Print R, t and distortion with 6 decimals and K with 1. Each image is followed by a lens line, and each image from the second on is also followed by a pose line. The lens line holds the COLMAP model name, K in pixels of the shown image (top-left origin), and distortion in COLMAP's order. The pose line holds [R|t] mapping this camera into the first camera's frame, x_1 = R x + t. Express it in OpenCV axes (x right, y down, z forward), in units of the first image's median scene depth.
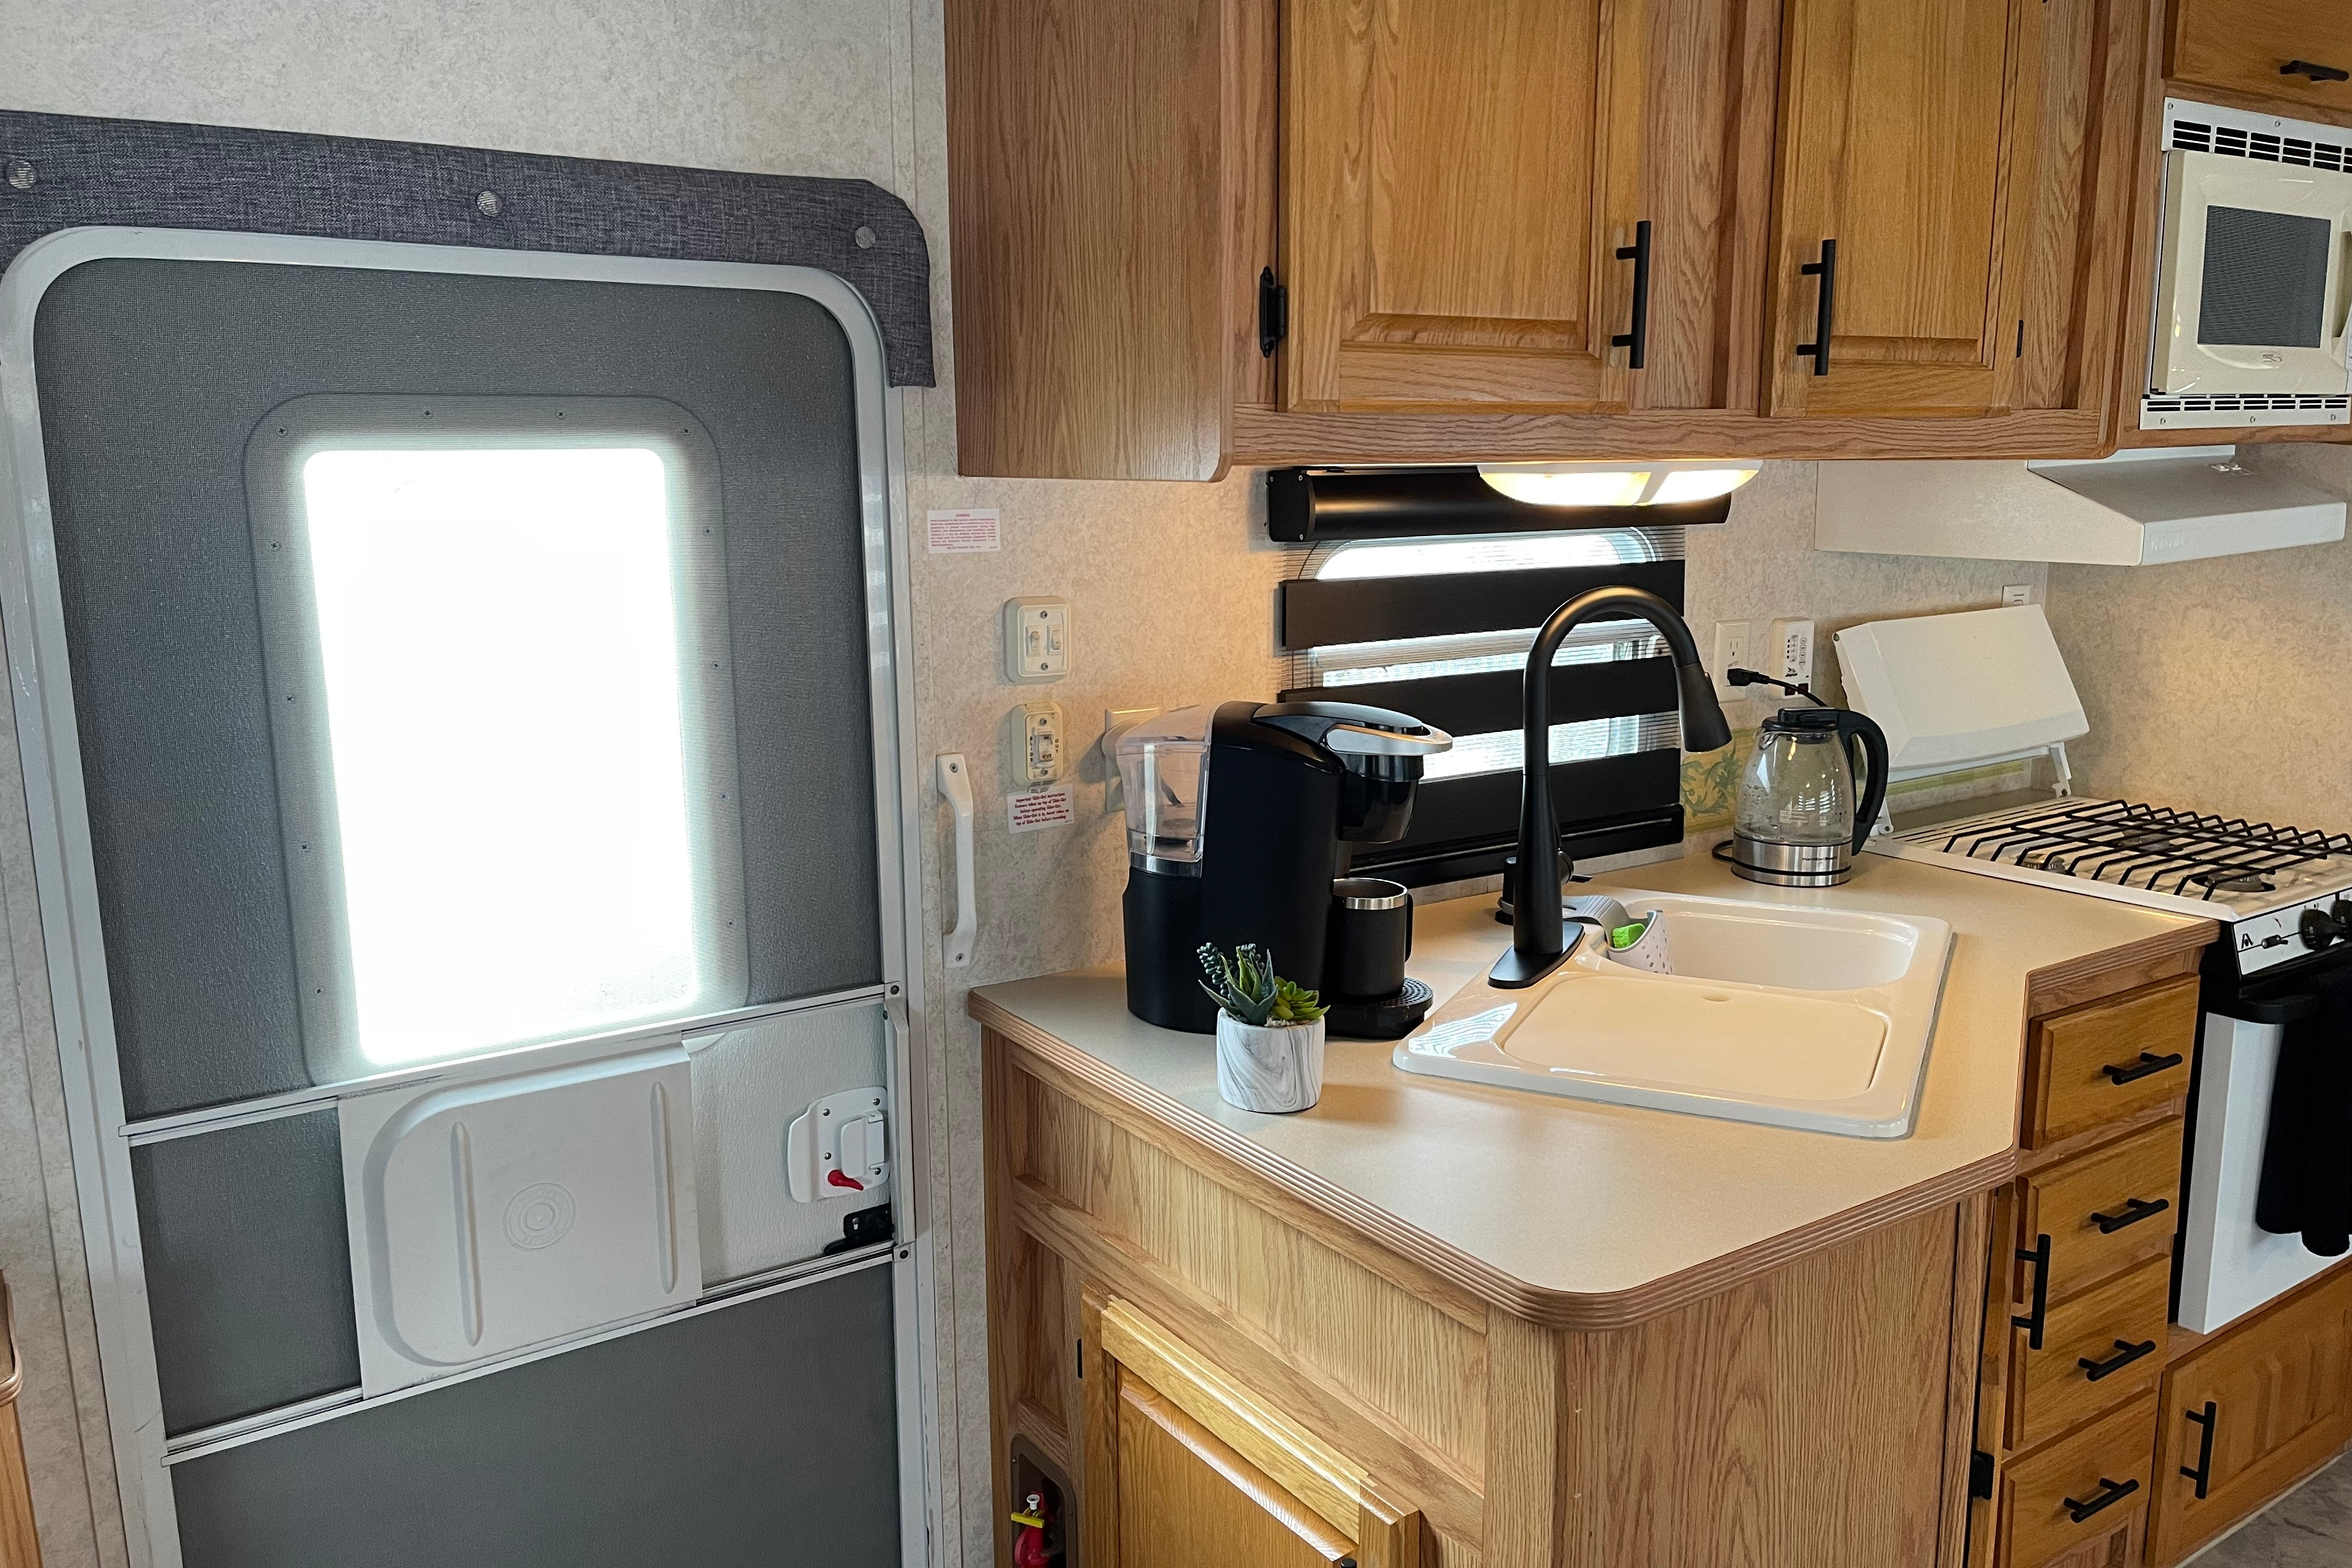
lens RADIAL K [[1767.9, 0, 1161.8], [0, 1767.9, 774.8], [0, 0, 1]] dist [0.079699, -0.104661]
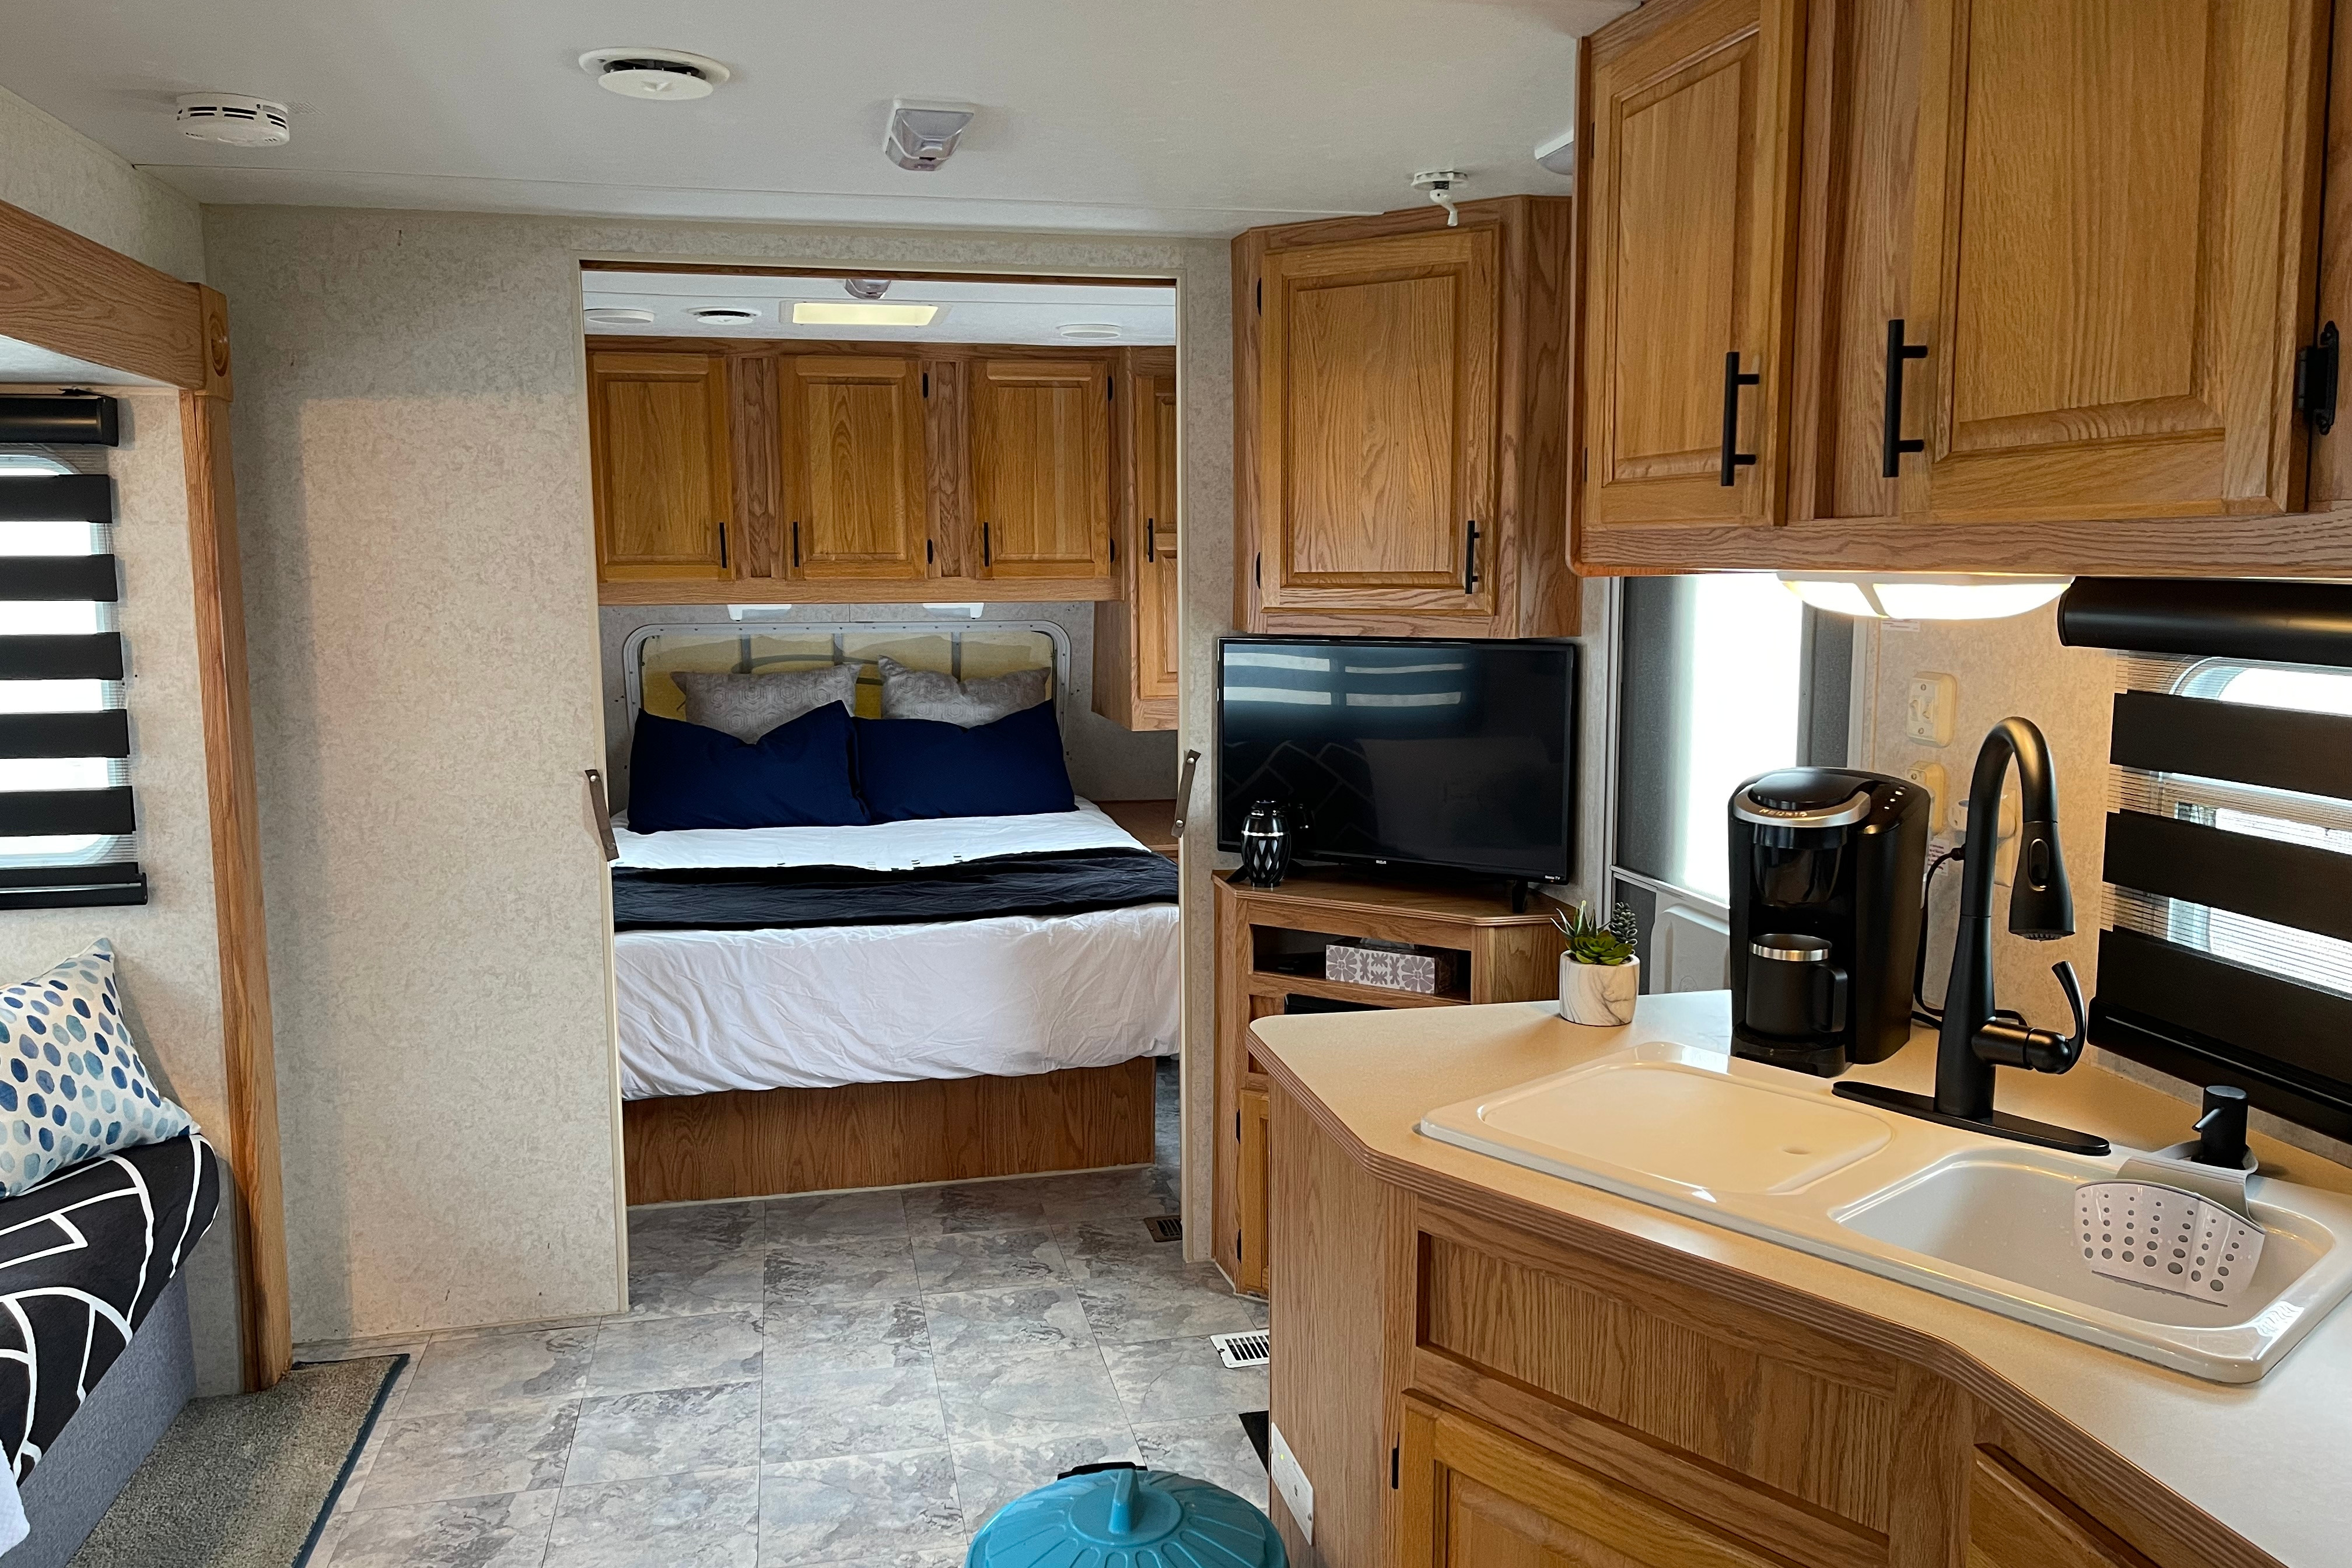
lens RADIAL K [[1767.9, 0, 1168.5], [0, 1767.9, 789.3], [0, 0, 1]] dist [0.079699, -0.104661]
pose [[-0.360306, 0.135119, -0.922996, 1.288241], [-0.155084, 0.967008, 0.202101, -0.197080], [0.919852, 0.215960, -0.327464, 0.987317]]
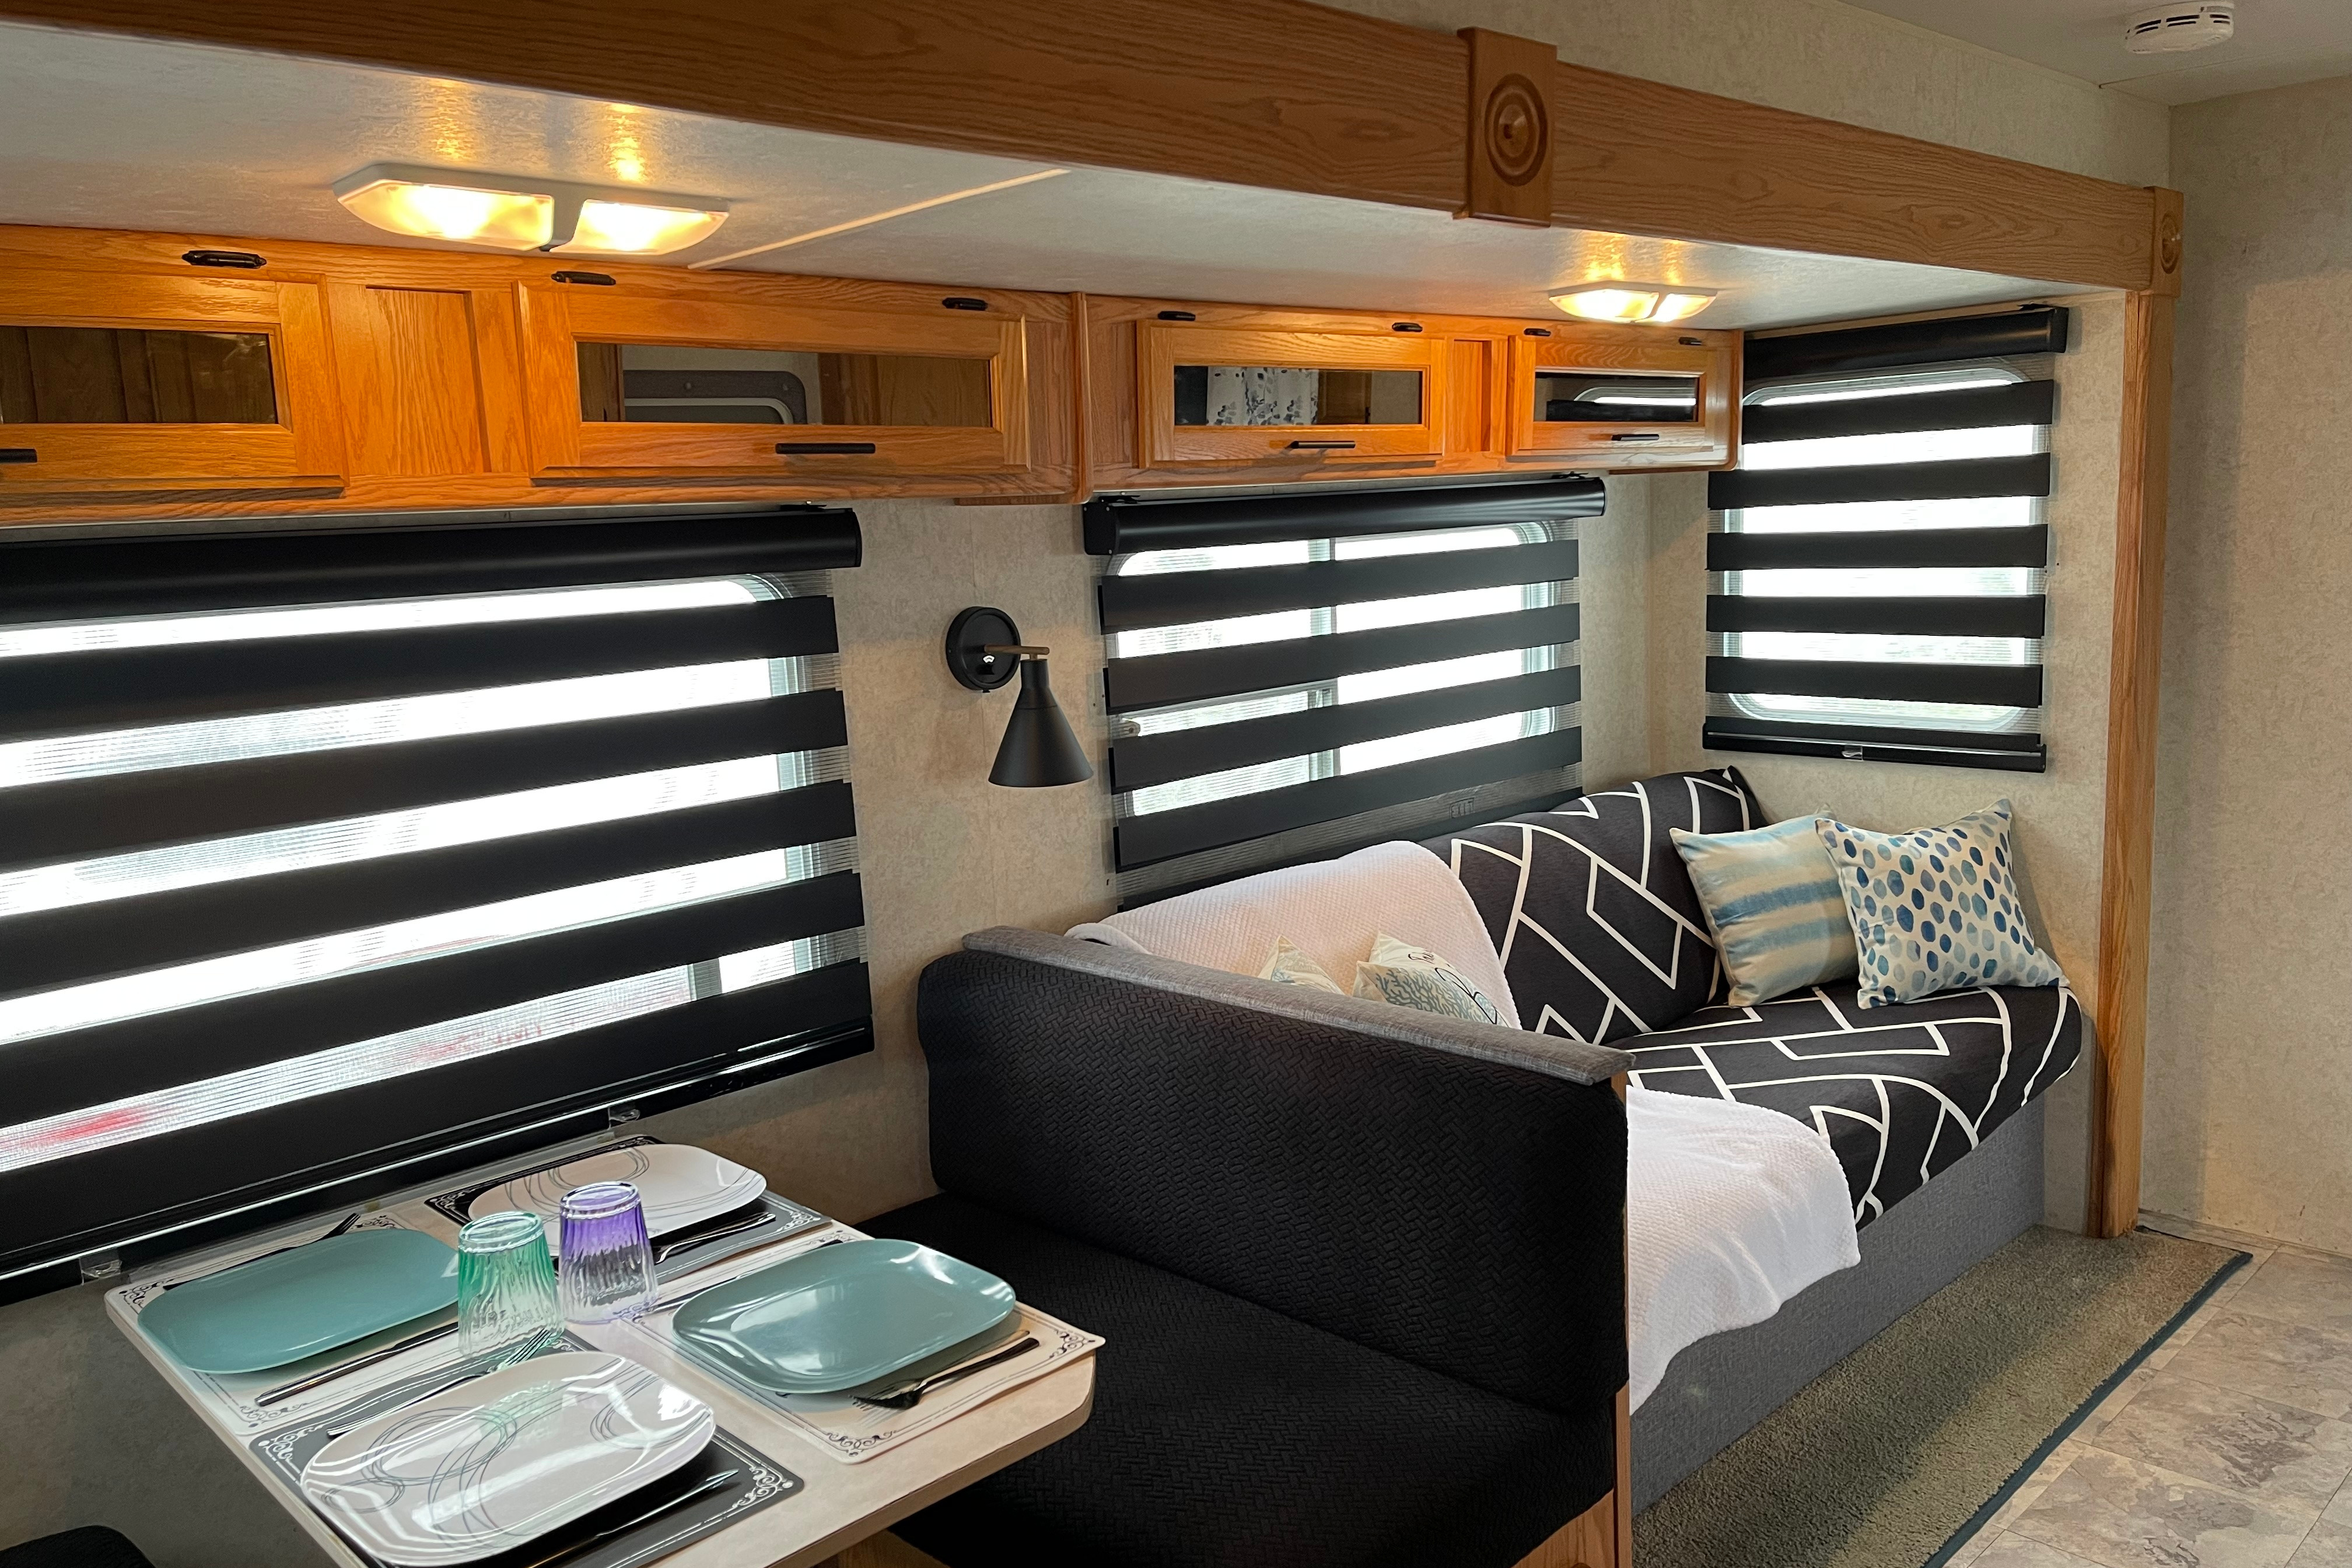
lens RADIAL K [[1767.9, 0, 1154.0], [0, 1767.9, 790.9], [0, 0, 1]] dist [0.079699, -0.104661]
pose [[-0.982952, 0.088984, -0.160895, 1.298553], [0.032030, 0.944576, 0.326727, -0.220610], [0.181051, 0.316004, -0.931323, 1.141776]]
